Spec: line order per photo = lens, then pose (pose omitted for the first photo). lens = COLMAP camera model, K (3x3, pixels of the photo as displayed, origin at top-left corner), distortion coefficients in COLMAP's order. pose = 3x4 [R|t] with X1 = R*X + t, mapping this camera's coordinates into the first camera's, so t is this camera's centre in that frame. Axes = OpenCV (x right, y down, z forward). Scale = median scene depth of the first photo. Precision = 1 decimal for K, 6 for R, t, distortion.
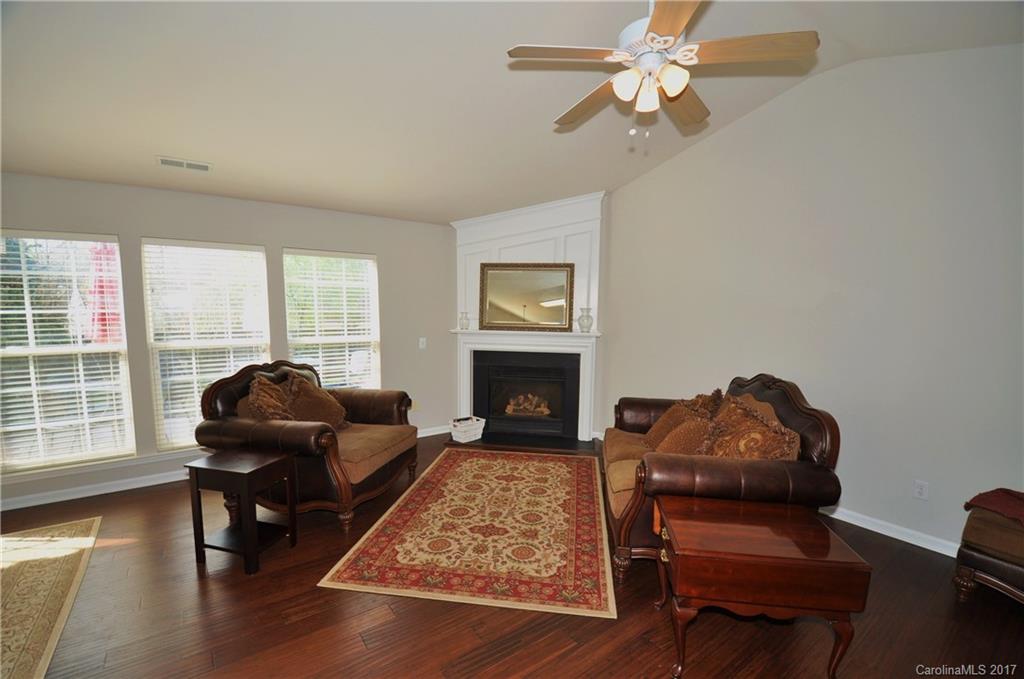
lens RADIAL K [[445.6, 0, 515.0], [0, 445.6, 347.3], [0, 0, 1]] dist [-0.004478, -0.000999]
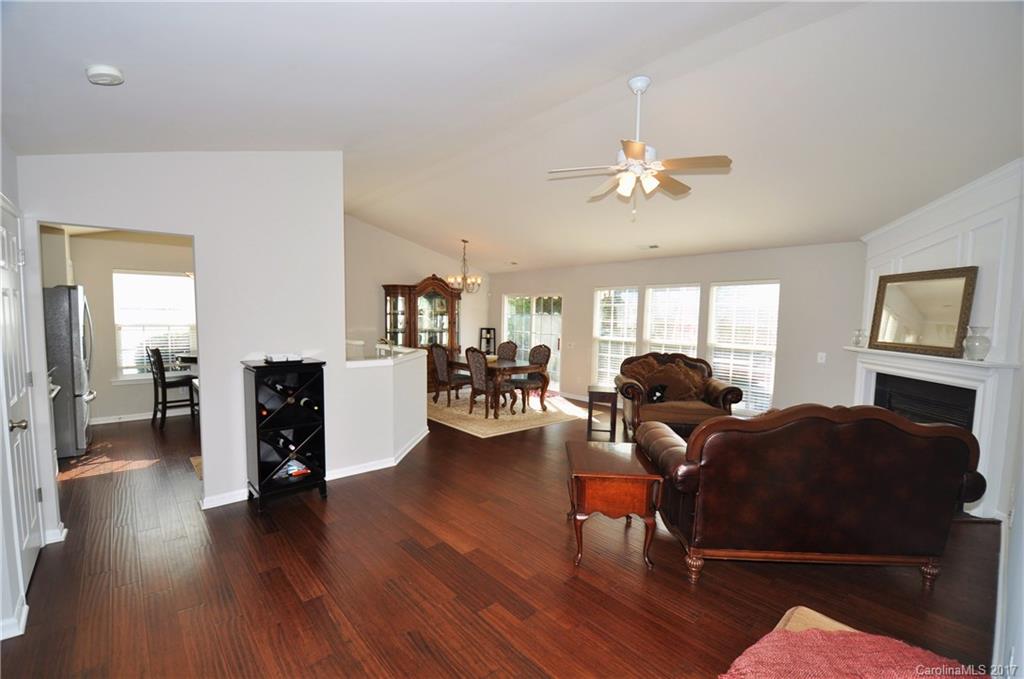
lens RADIAL K [[445.6, 0, 507.9], [0, 445.6, 346.9], [0, 0, 1]] dist [-0.004478, -0.000999]
pose [[0.071283, 0.058930, -0.995714, 0.864456], [-0.116121, 0.991956, 0.050395, -0.002597], [0.990674, 0.112031, 0.077553, 0.207948]]
